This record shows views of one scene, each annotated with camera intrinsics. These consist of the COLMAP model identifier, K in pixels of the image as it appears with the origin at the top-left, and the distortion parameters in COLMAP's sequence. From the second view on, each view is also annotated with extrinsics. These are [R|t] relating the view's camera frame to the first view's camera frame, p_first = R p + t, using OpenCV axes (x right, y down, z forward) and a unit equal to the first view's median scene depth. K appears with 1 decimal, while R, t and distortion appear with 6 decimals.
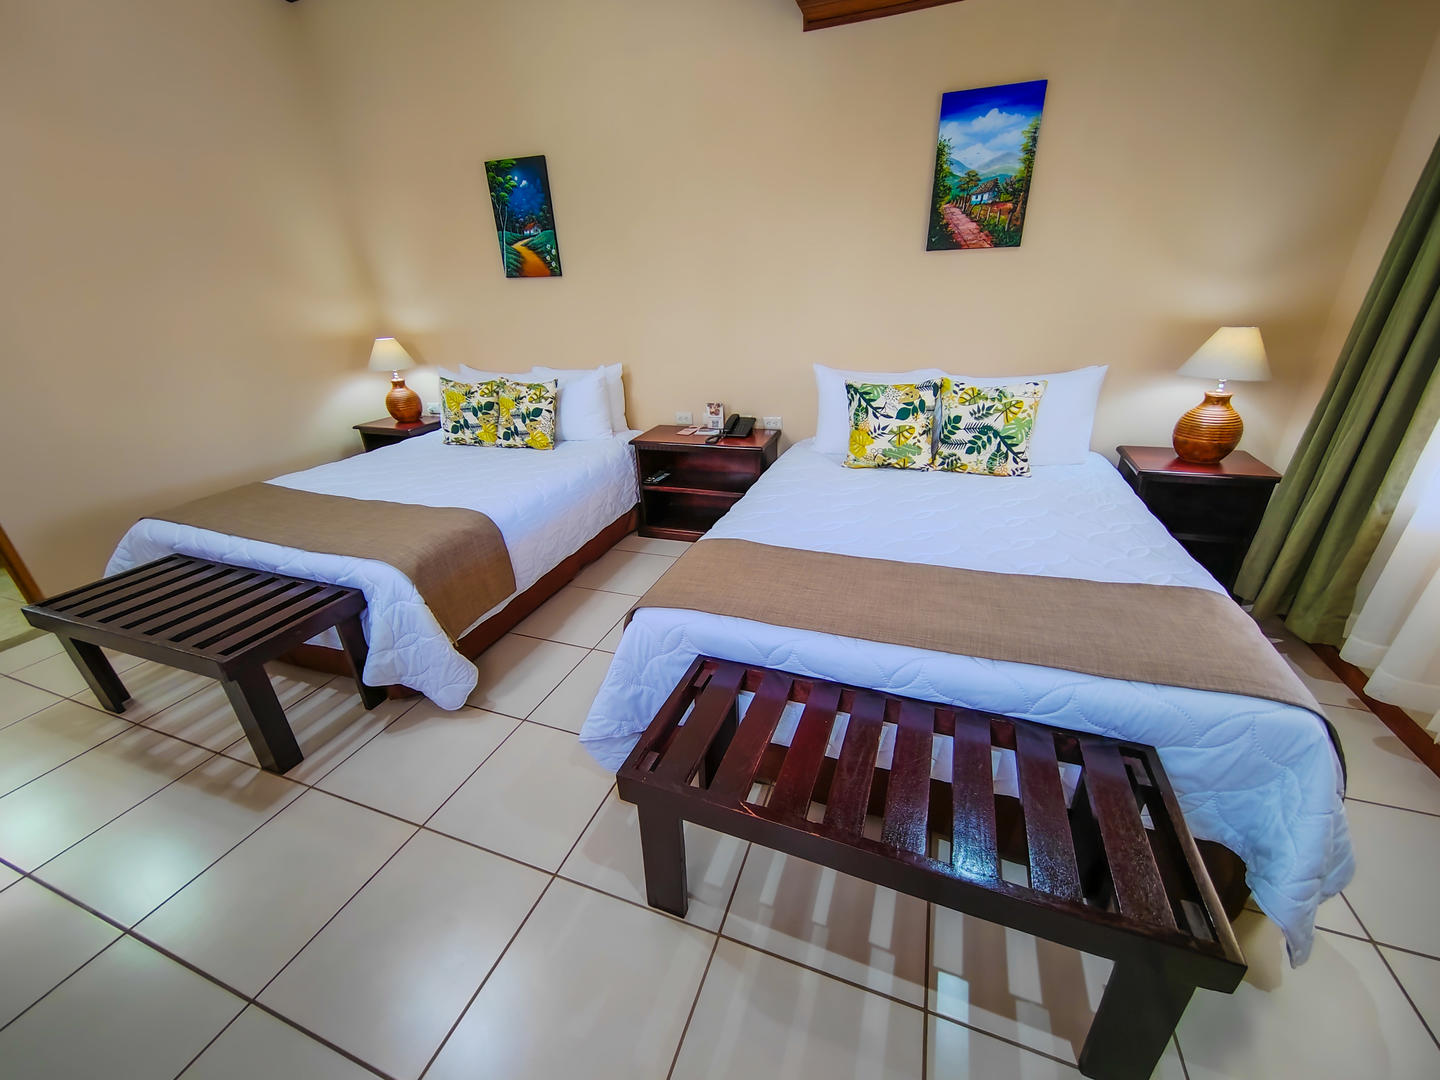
lens RADIAL K [[557.4, 0, 719.7], [0, 557.4, 543.3], [0, 0, 1]] dist [-0.001346, 0.000220]
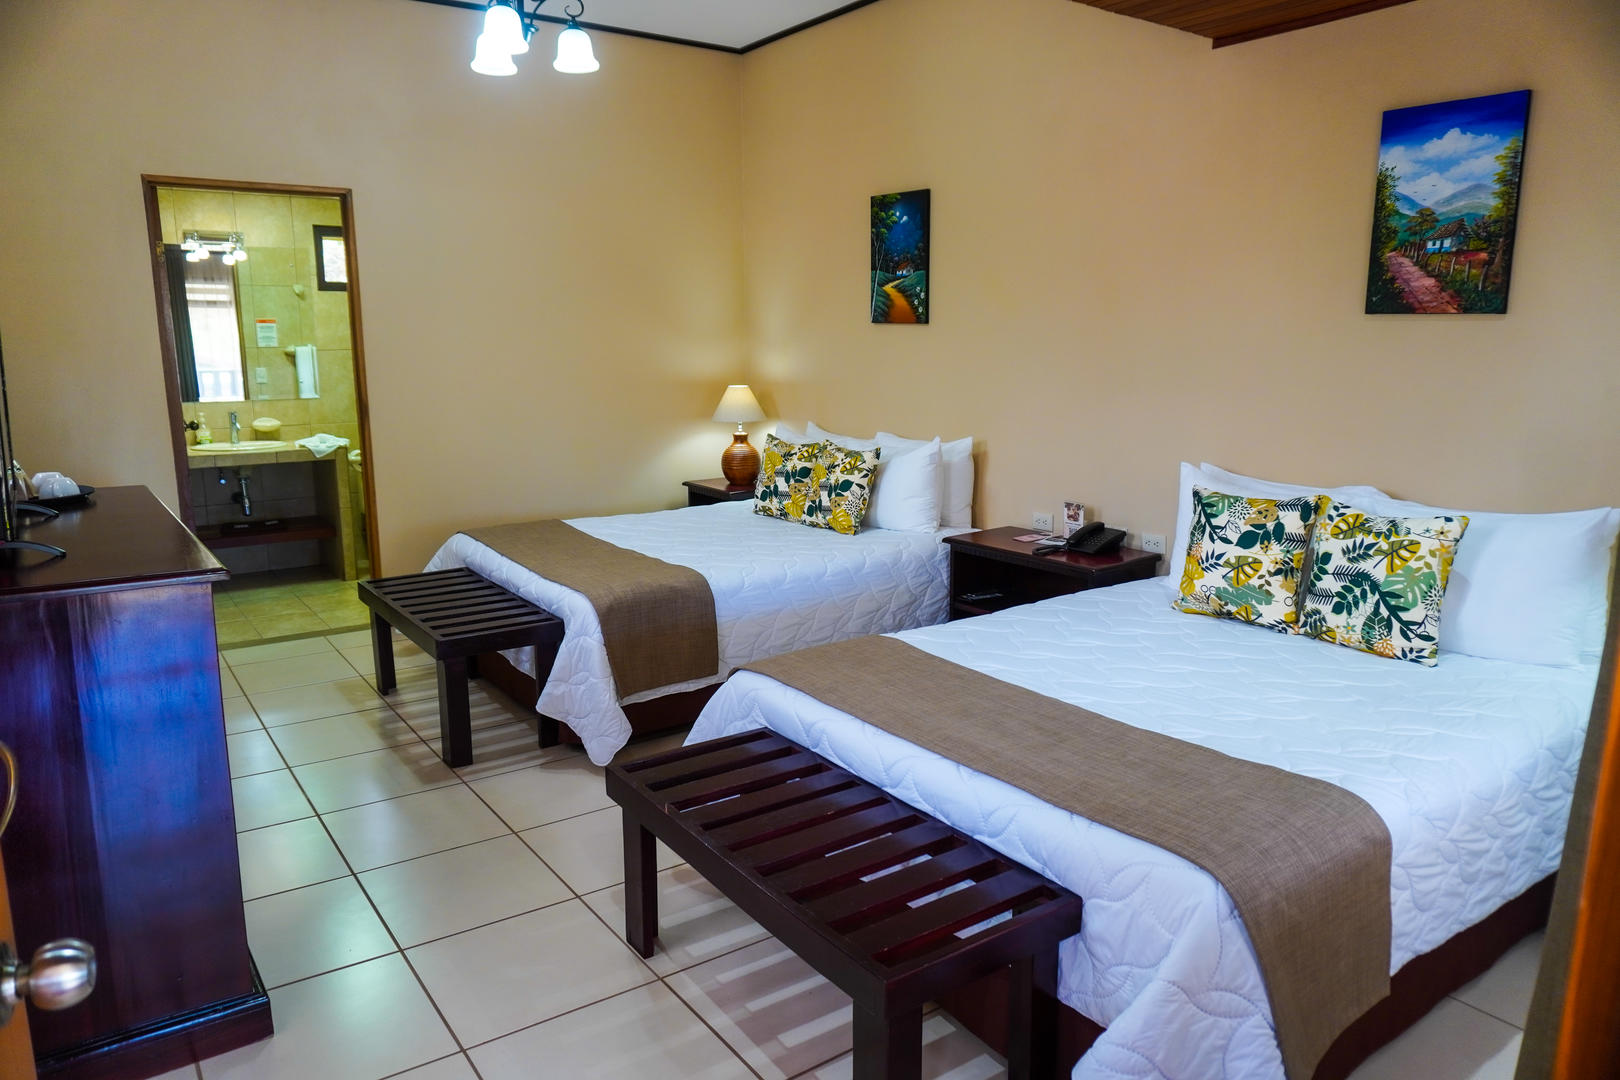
lens RADIAL K [[1084.7, 0, 810.0], [0, 1084.7, 540.0], [0, 0, 1]] dist [-0.077589, 0.069065]
pose [[0.826757, 0.138919, -0.545136, 0.581609], [-0.256651, 0.955450, -0.145756, 0.088497], [0.500602, 0.260415, 0.825579, -0.318356]]
